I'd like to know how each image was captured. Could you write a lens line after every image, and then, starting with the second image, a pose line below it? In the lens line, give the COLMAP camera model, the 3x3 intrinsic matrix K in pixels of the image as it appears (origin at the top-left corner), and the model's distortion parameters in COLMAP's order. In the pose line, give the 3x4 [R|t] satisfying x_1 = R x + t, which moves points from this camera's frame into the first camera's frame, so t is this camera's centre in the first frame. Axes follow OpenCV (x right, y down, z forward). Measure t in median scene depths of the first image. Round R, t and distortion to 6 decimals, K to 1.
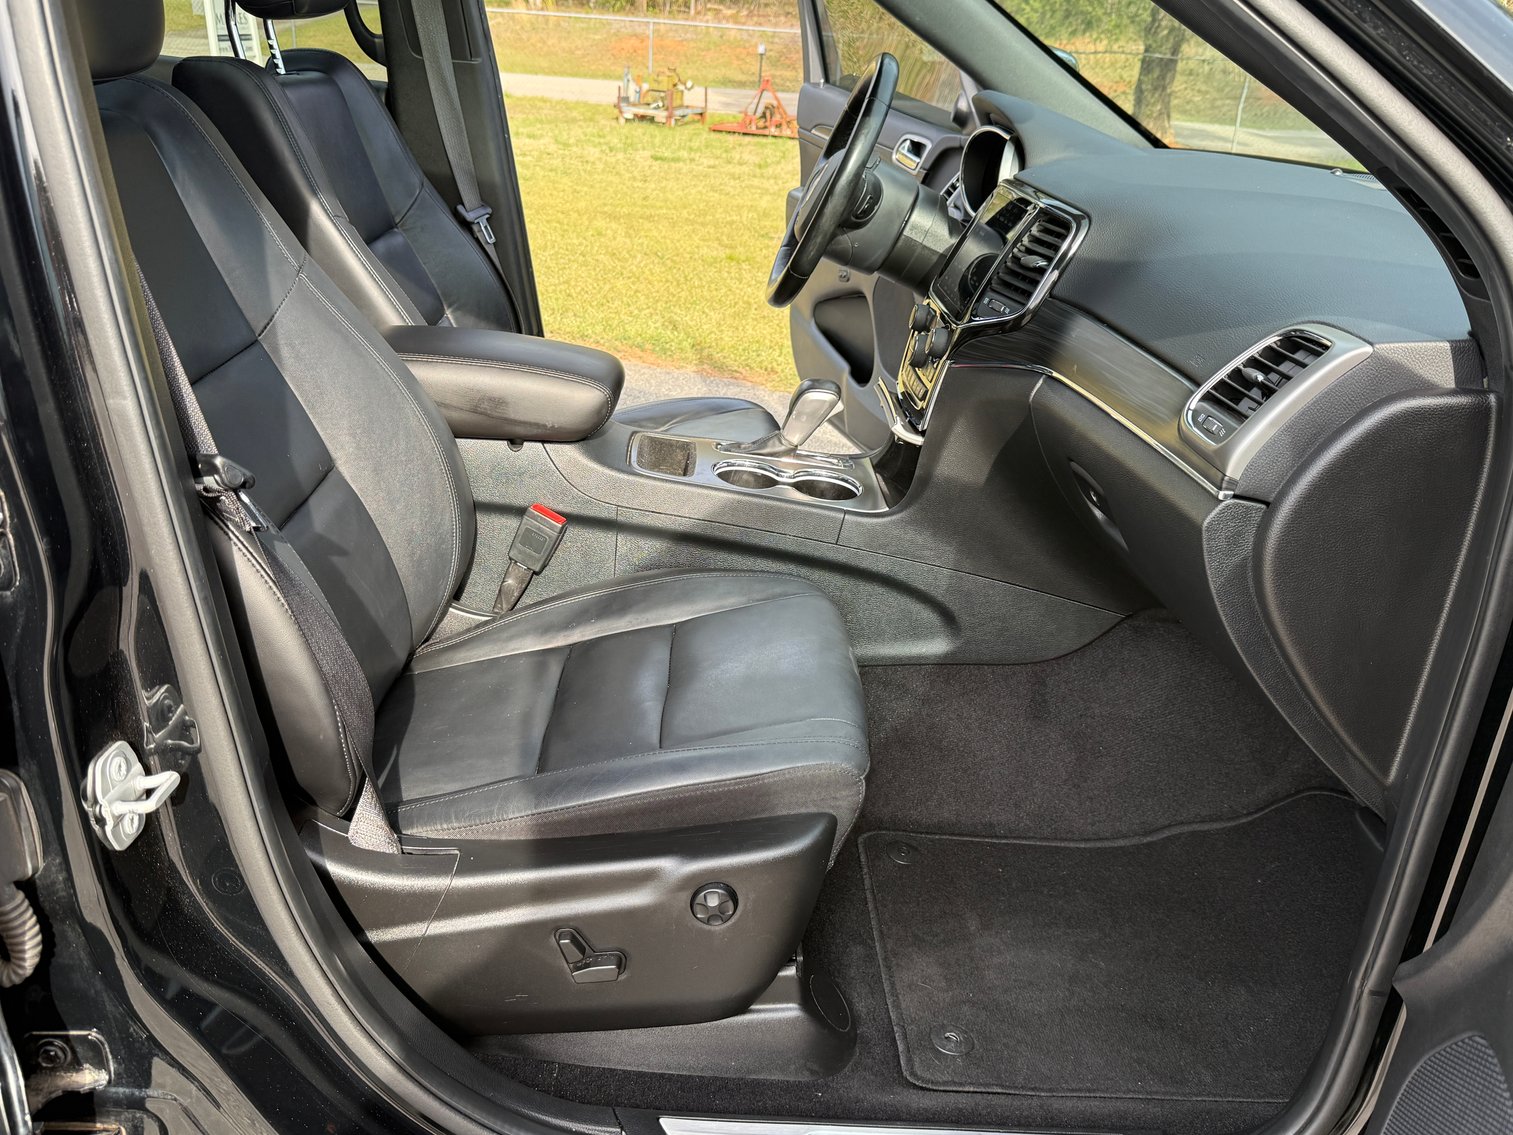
lens RADIAL K [[1301.2, 0, 748.0], [0, 1301.2, 578.7], [0, 0, 1]] dist [0.040922, -0.068946]
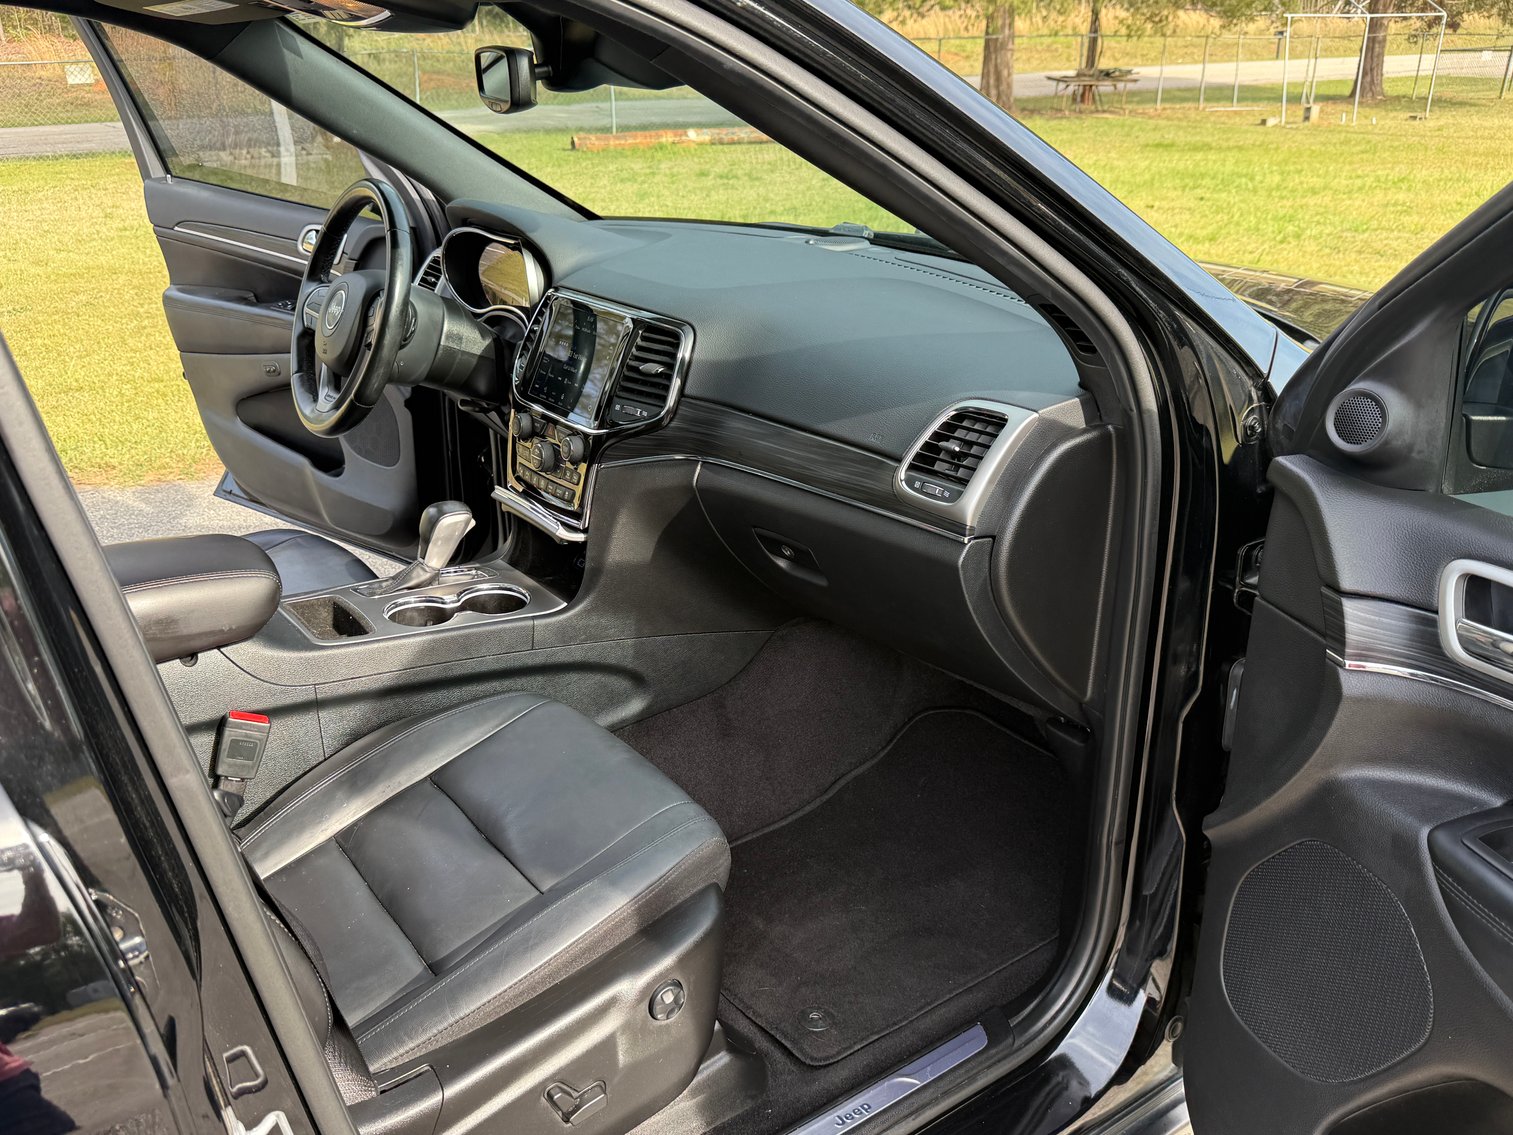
lens RADIAL K [[1301.2, 0, 756.8], [0, 1301.2, 560.6], [0, 0, 1]] dist [0.040922, -0.068946]
pose [[0.823960, -0.289266, 0.487252, -0.291141], [0.290866, 0.953866, 0.074415, -0.126503], [-0.486299, 0.080410, 0.870085, -0.036926]]
